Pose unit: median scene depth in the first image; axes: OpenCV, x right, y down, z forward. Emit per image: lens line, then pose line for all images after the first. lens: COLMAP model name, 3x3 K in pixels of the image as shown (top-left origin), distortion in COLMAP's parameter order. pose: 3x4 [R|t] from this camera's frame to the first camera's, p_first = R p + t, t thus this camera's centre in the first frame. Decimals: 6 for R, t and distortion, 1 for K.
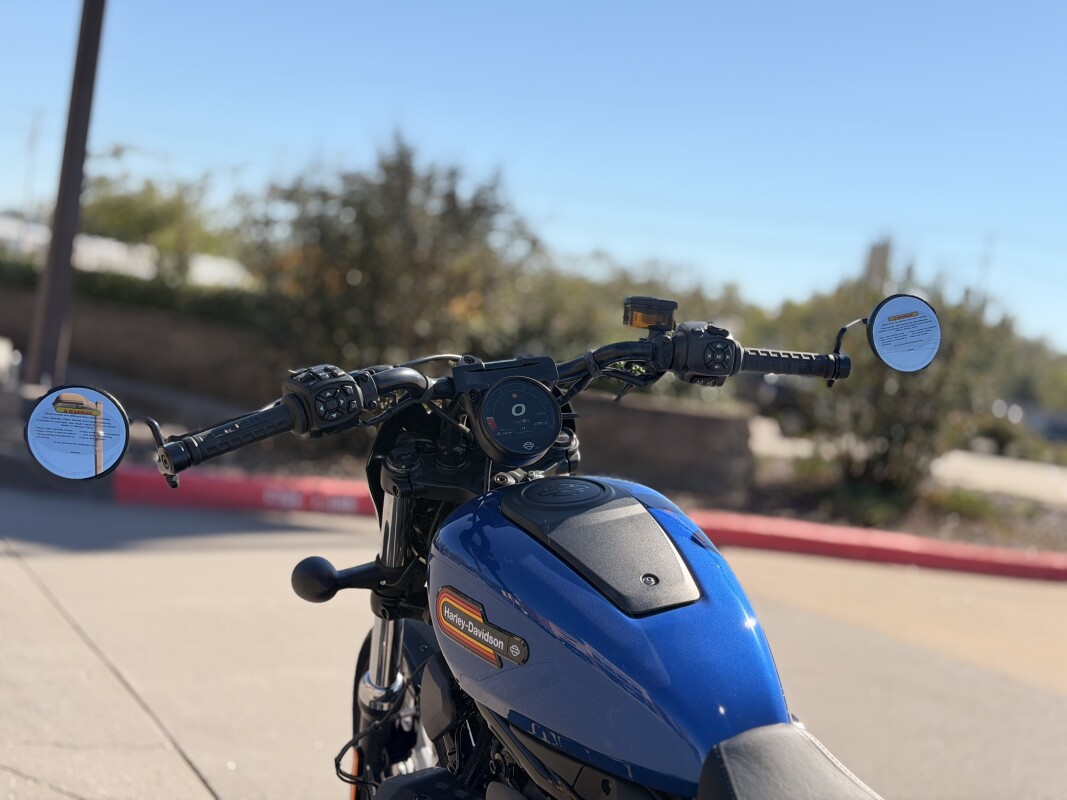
lens RADIAL K [[1499.7, 0, 533.5], [0, 1499.7, 400.0], [0, 0, 1]] dist [0.242205, 0.005147]
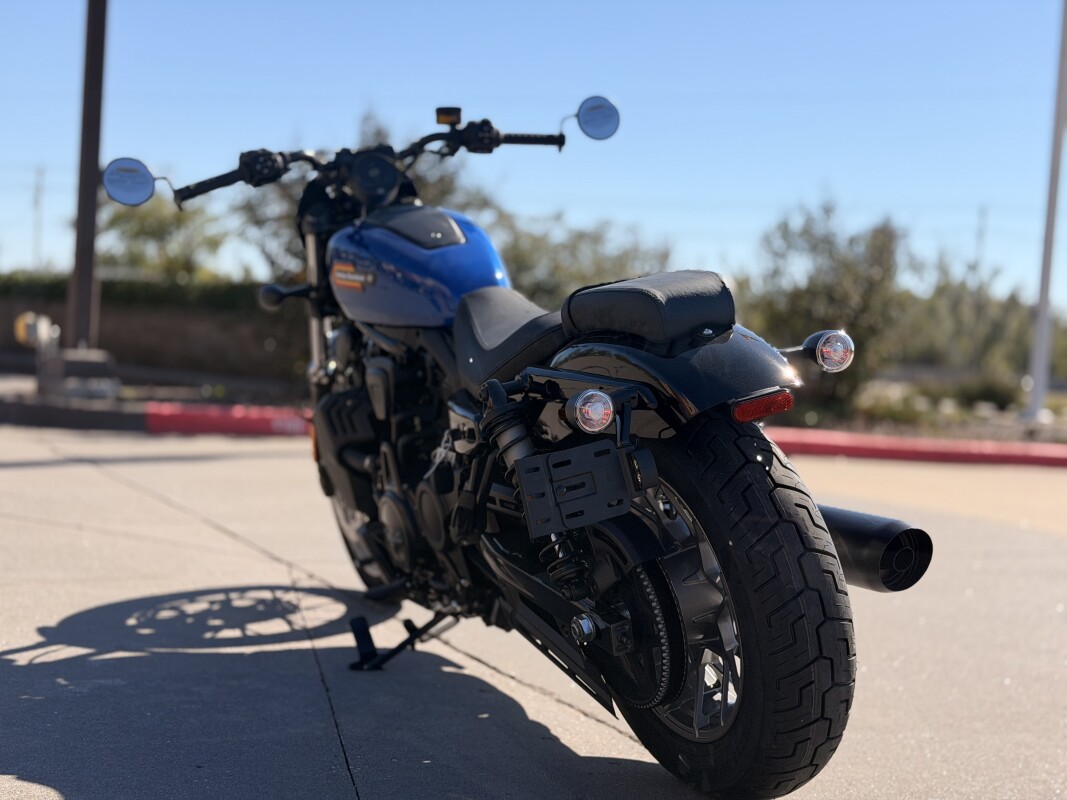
lens RADIAL K [[1499.7, 0, 533.5], [0, 1499.7, 400.0], [0, 0, 1]] dist [0.242205, 0.005147]
pose [[0.996523, -0.082516, -0.011517, 0.170197], [0.082393, 0.996541, -0.010843, 0.298817], [0.012372, 0.009857, 0.999875, -0.751455]]
